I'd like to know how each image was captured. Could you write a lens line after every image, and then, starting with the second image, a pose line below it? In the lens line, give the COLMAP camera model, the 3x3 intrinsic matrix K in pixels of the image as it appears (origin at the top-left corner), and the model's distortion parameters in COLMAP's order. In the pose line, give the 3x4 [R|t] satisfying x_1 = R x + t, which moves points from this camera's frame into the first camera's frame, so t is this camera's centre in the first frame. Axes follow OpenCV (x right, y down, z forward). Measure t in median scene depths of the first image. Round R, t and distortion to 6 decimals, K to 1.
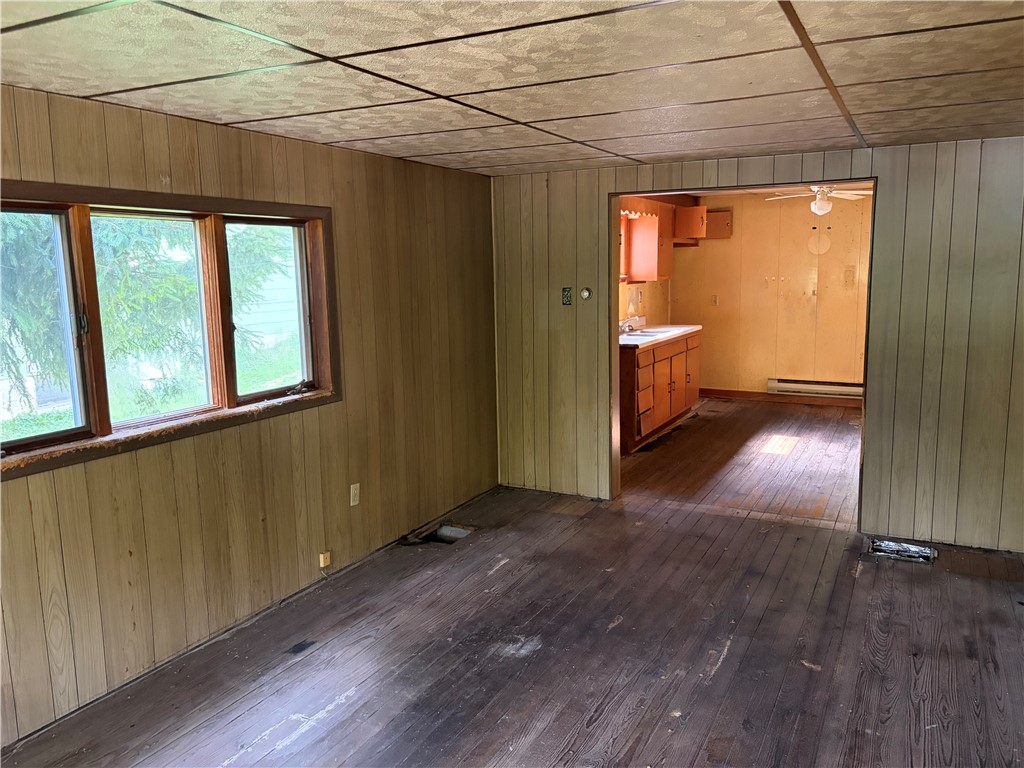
lens RADIAL K [[777.0, 0, 513.1], [0, 777.0, 379.6], [0, 0, 1]] dist [0.048520, -0.032964]
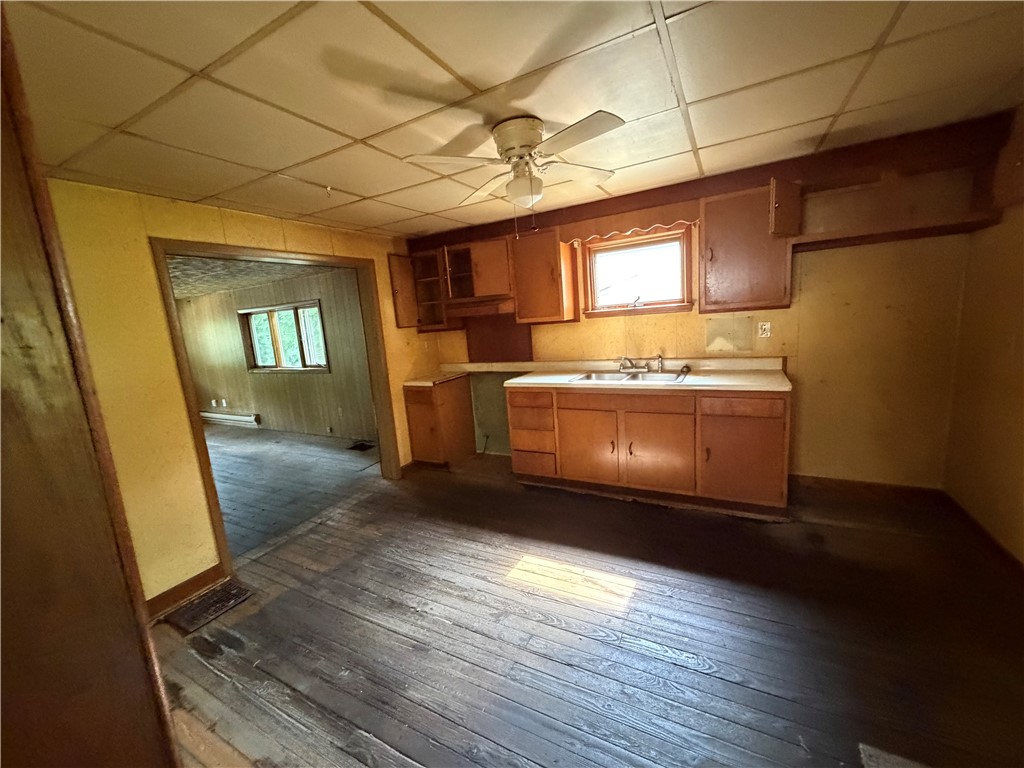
lens RADIAL K [[408.3, 0, 512.7], [0, 408.3, 388.6], [0, 0, 1]] dist [0.000890, 0.000544]
pose [[-0.009630, 0.185431, -0.982610, 1.191360], [-0.075673, 0.979703, 0.185624, -0.236670], [0.997086, 0.076144, 0.004598, 1.730255]]
